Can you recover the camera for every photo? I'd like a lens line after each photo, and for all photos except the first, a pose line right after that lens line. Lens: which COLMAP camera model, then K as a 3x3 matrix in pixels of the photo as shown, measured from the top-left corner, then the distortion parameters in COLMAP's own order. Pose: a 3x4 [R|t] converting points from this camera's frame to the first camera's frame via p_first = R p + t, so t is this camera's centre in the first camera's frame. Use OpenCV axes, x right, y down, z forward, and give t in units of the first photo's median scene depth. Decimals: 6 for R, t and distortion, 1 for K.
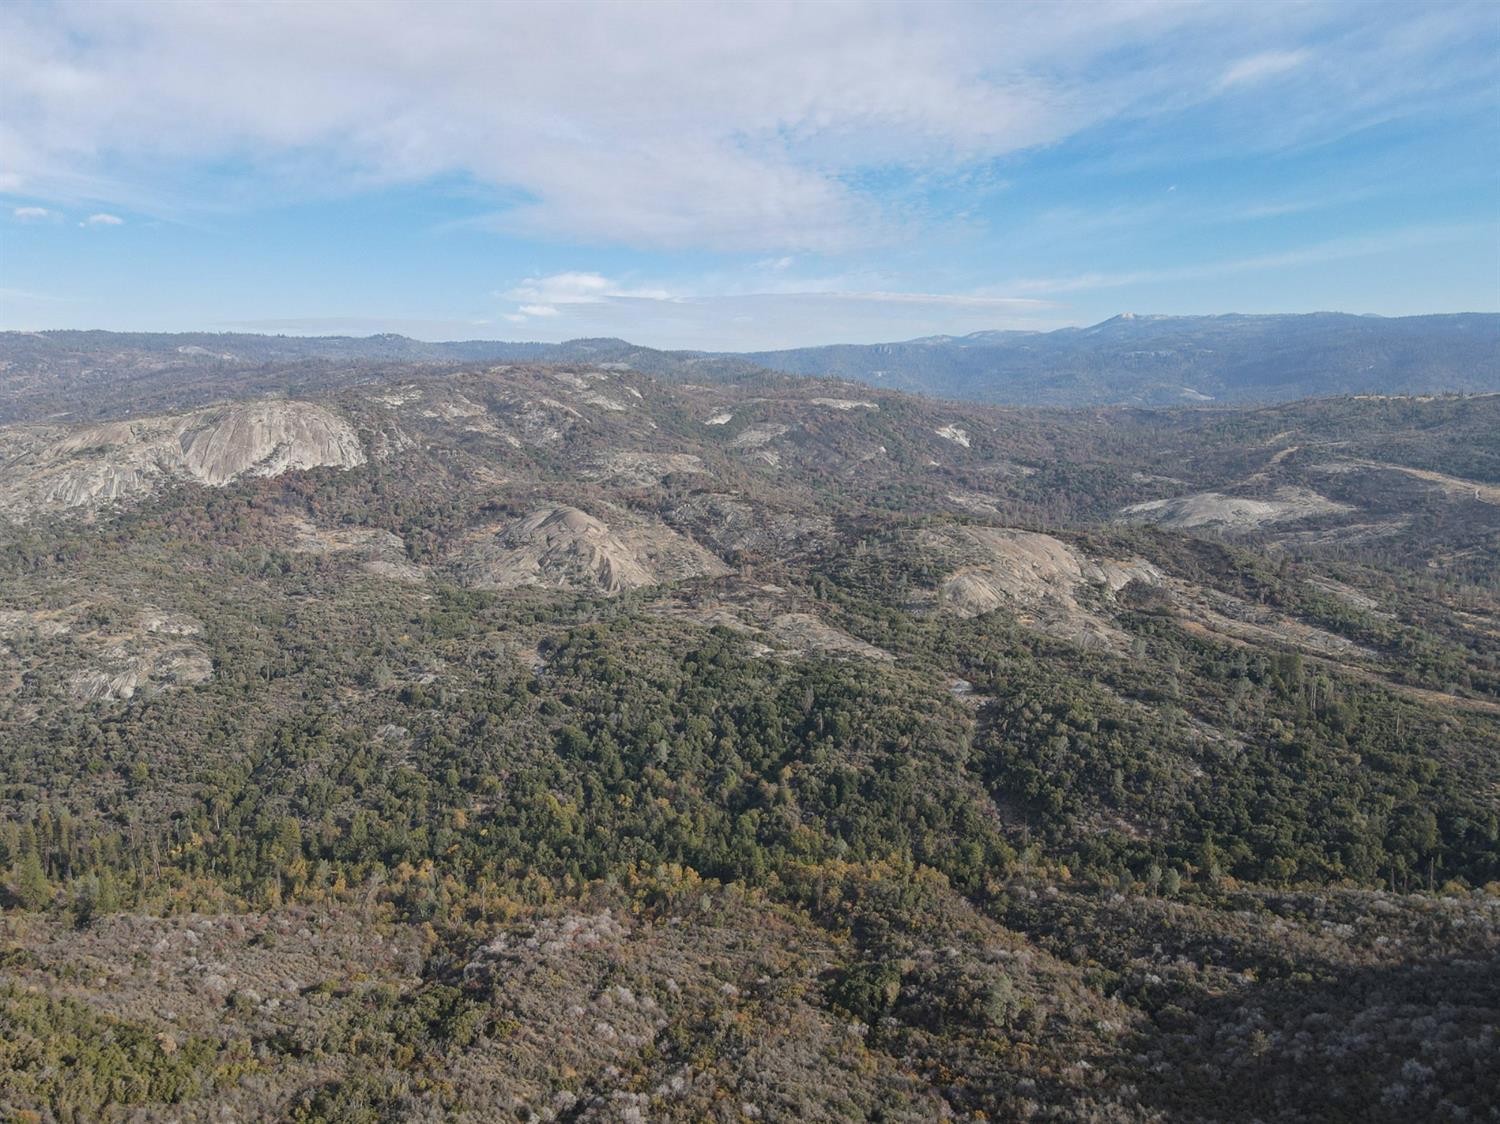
lens RADIAL K [[1095.1, 0, 751.3], [0, 1095.1, 564.3], [0, 0, 1]] dist [-0.011009, 0.040503]
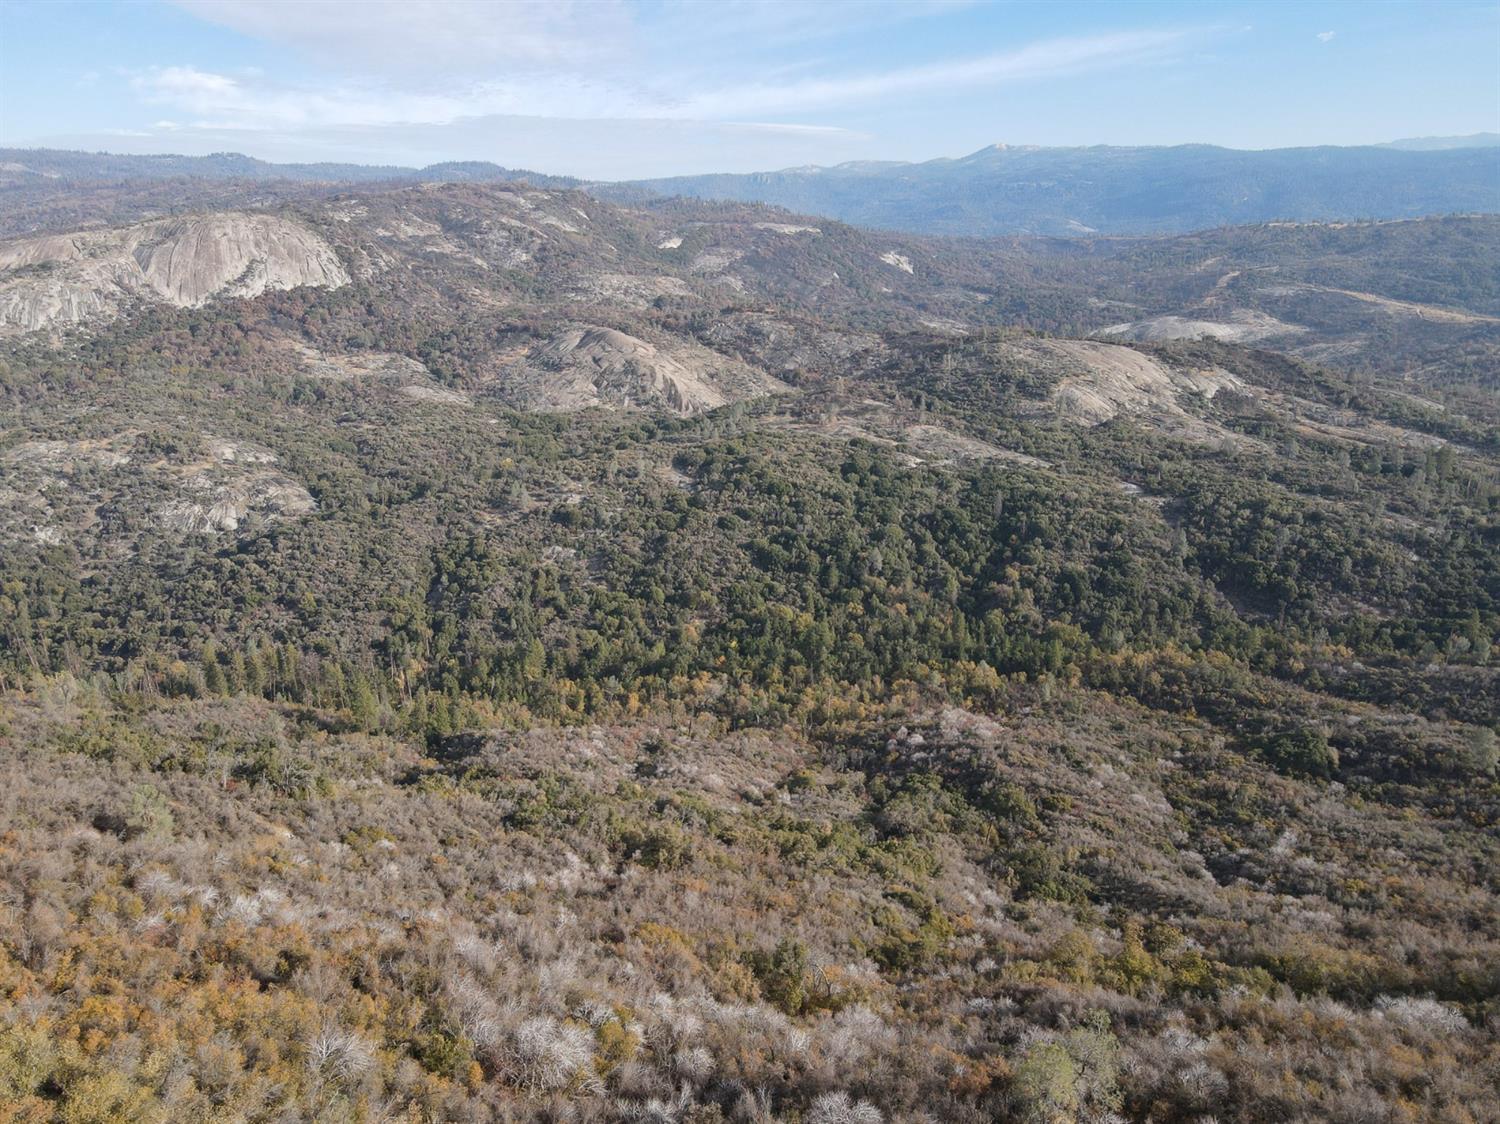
lens RADIAL K [[1095.1, 0, 751.3], [0, 1095.1, 564.3], [0, 0, 1]] dist [-0.011009, 0.040503]
pose [[0.991044, -0.035604, 0.128698, -0.186147], [0.016969, 0.989564, 0.143089, 0.019314], [-0.132450, -0.139624, 0.981306, 0.029411]]
